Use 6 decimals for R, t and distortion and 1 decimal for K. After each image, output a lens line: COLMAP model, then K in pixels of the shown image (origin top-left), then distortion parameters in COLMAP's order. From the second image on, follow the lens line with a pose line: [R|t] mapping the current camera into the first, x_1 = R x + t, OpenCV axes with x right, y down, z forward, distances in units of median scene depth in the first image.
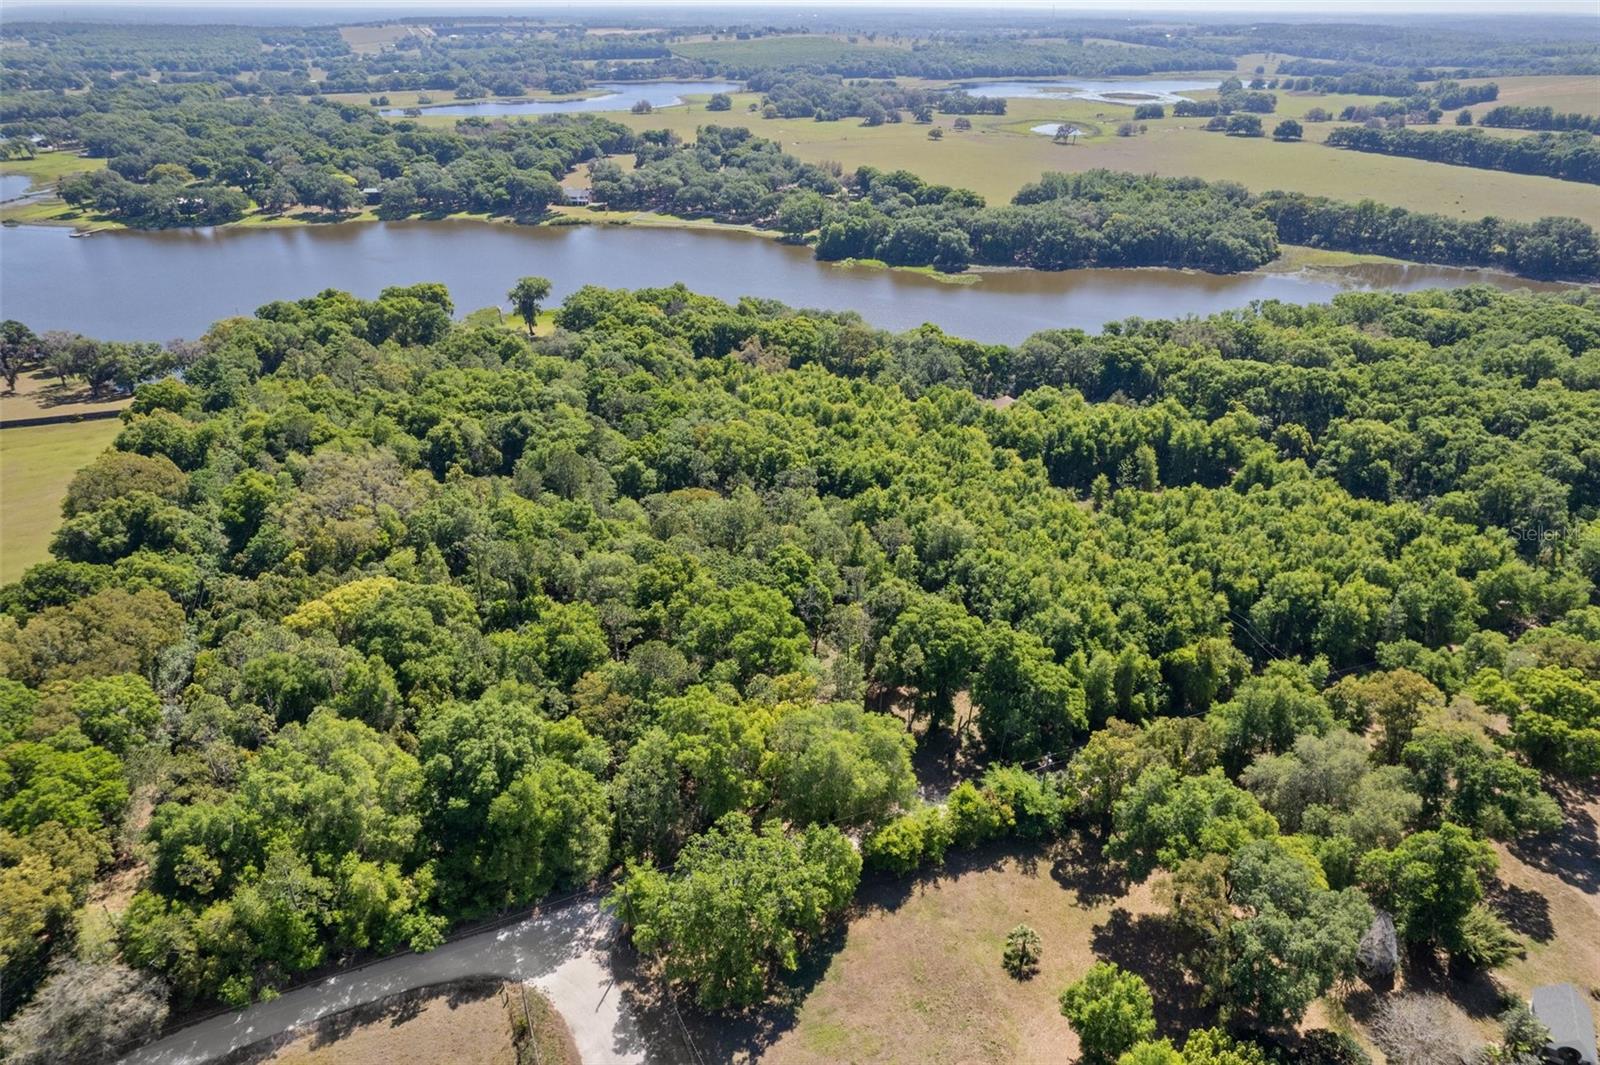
lens RADIAL K [[1031.7, 0, 804.0], [0, 1031.7, 530.3], [0, 0, 1]] dist [-0.088126, 0.079799]
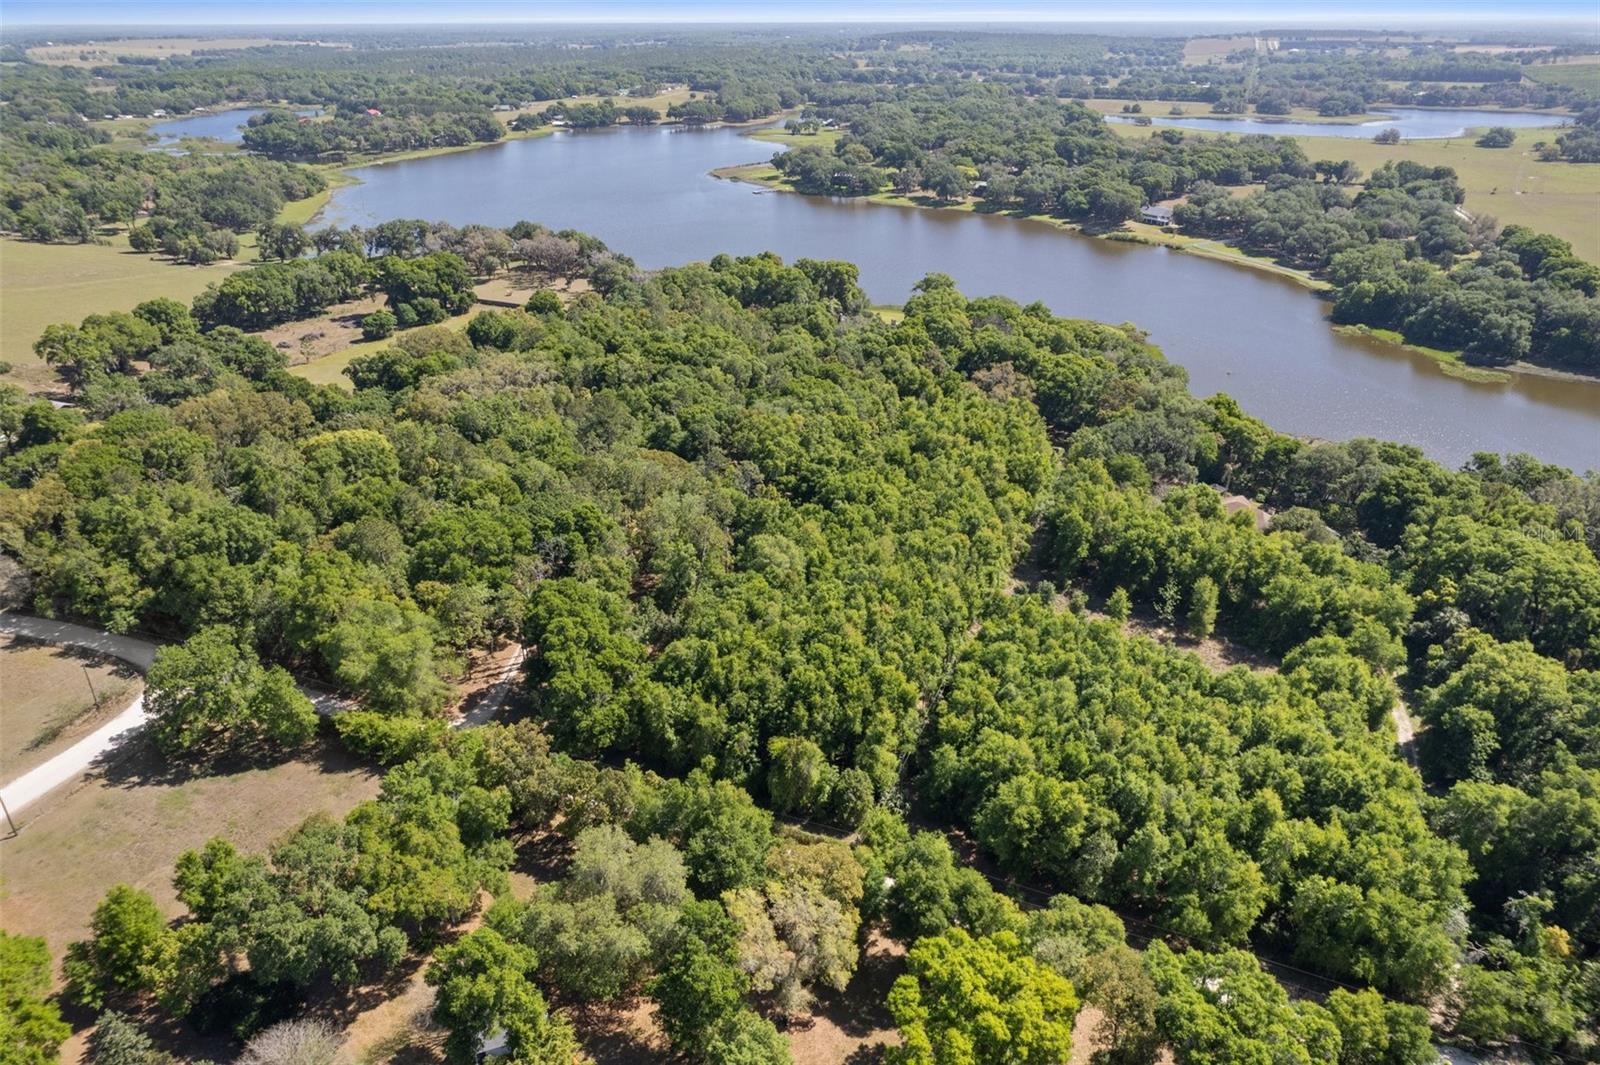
lens RADIAL K [[1031.7, 0, 804.0], [0, 1031.7, 530.3], [0, 0, 1]] dist [-0.088126, 0.079799]
pose [[0.721813, 0.309847, -0.618855, 0.234712], [-0.315818, 0.943121, 0.103839, -0.040633], [0.615829, 0.120493, 0.778612, 0.079005]]
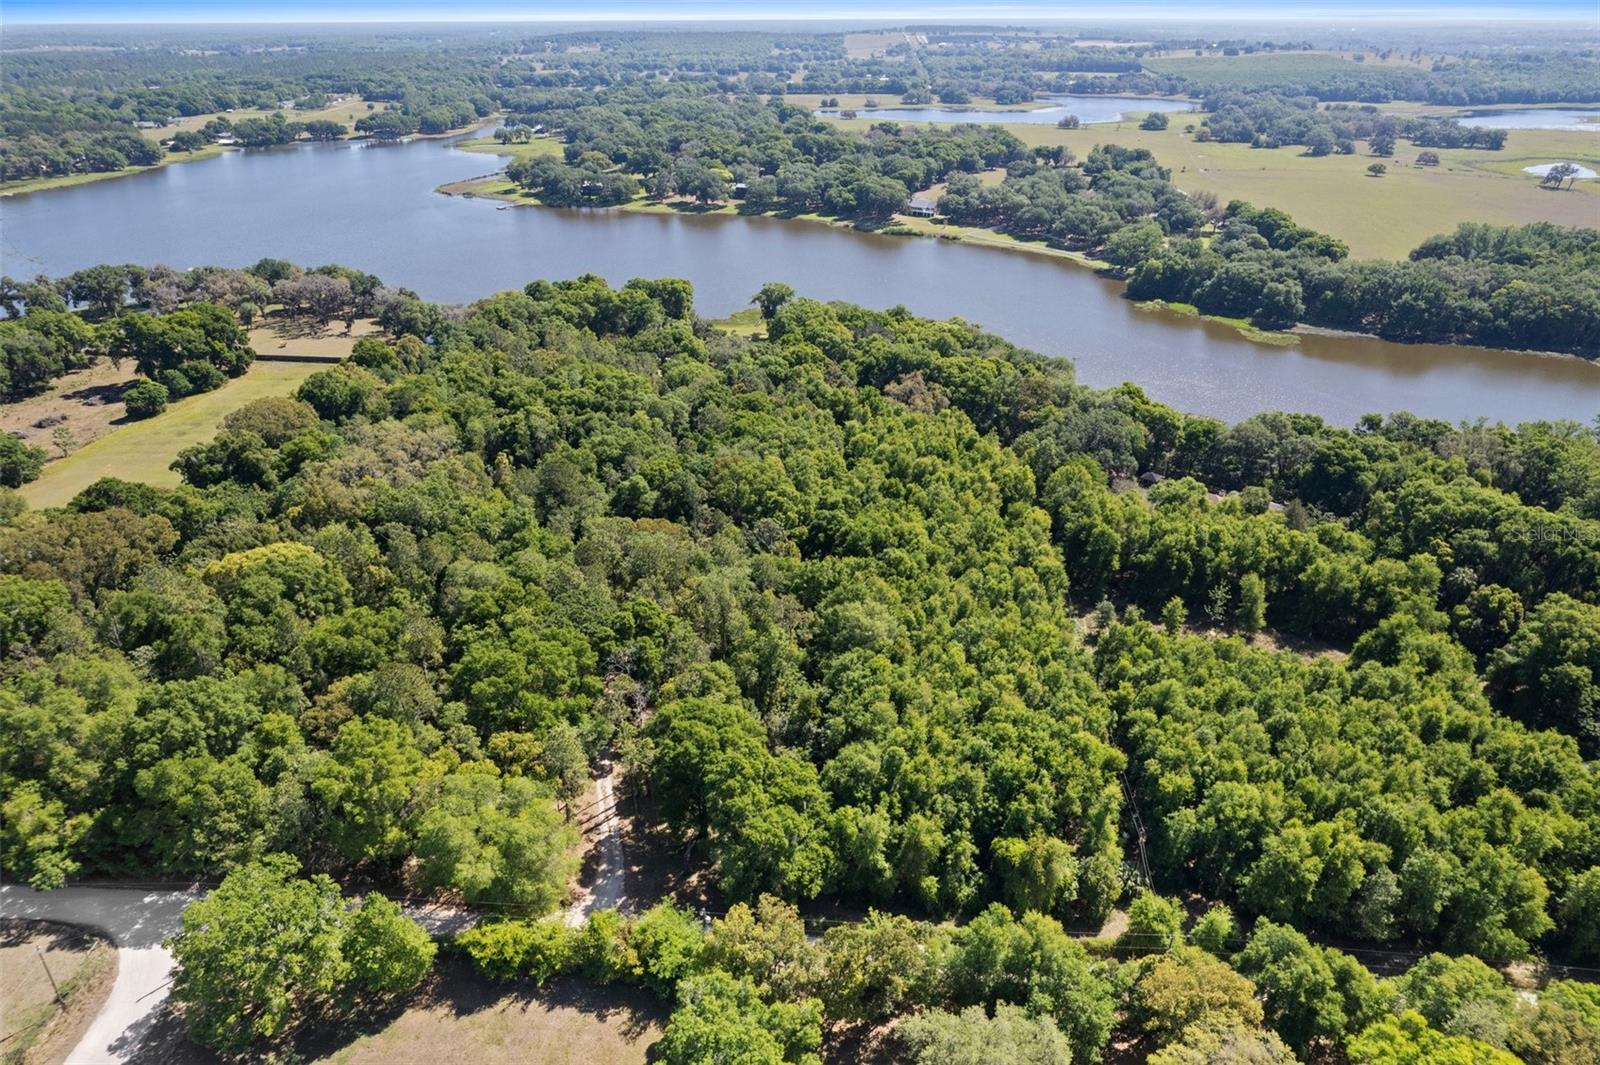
lens RADIAL K [[1031.7, 0, 804.0], [0, 1031.7, 530.3], [0, 0, 1]] dist [-0.088126, 0.079799]
pose [[0.899315, 0.194498, -0.391667, 0.129870], [-0.197841, 0.979704, 0.032243, -0.029177], [0.389989, 0.048491, 0.919542, 0.055034]]
